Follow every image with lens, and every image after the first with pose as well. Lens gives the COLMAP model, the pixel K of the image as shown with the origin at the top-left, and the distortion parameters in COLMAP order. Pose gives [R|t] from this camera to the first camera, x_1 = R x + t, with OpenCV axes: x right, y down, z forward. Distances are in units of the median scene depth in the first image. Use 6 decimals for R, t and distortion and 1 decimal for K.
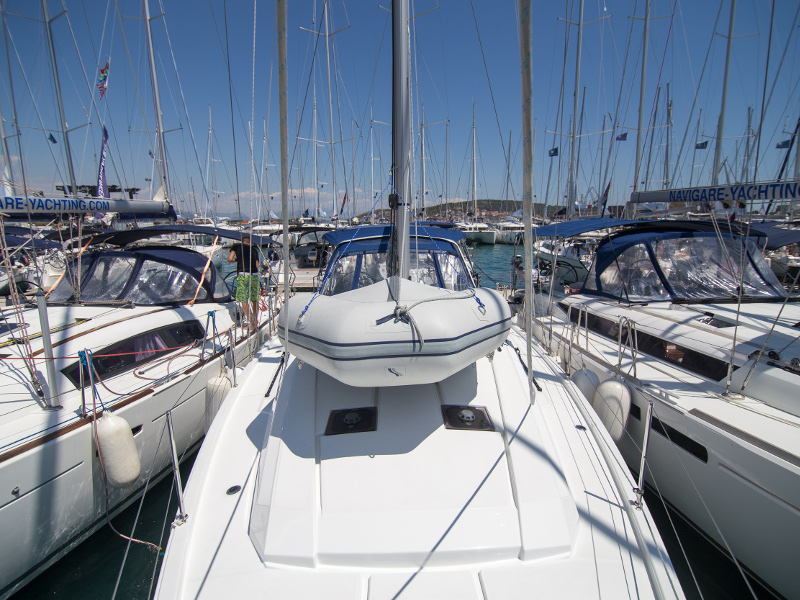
lens RADIAL K [[401.1, 0, 412.6], [0, 401.1, 299.1], [0, 0, 1]] dist [-0.017060, -0.001032]
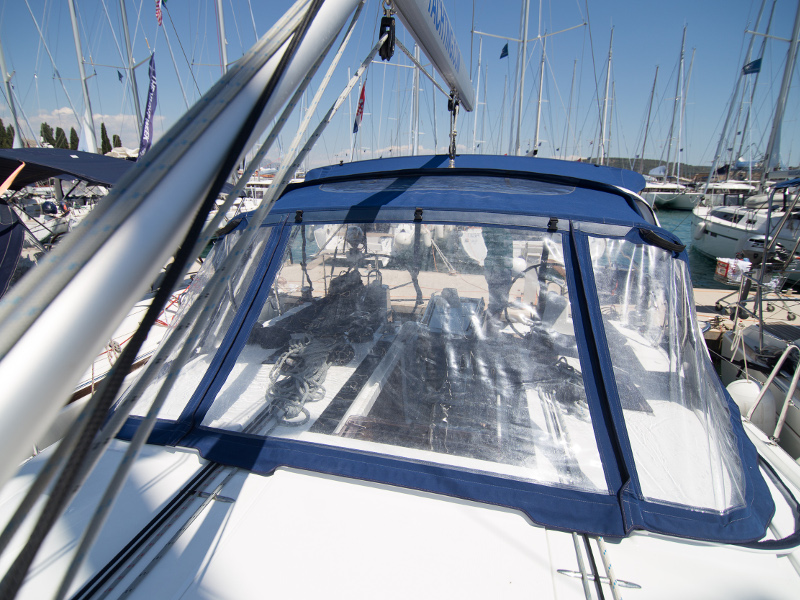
lens RADIAL K [[401.1, 0, 412.6], [0, 401.1, 299.1], [0, 0, 1]] dist [-0.017060, -0.001032]
pose [[0.968349, 0.085594, -0.234465, 0.006719], [-0.062967, 0.992752, 0.102361, -0.029558], [0.241527, -0.084357, 0.966721, 0.235552]]
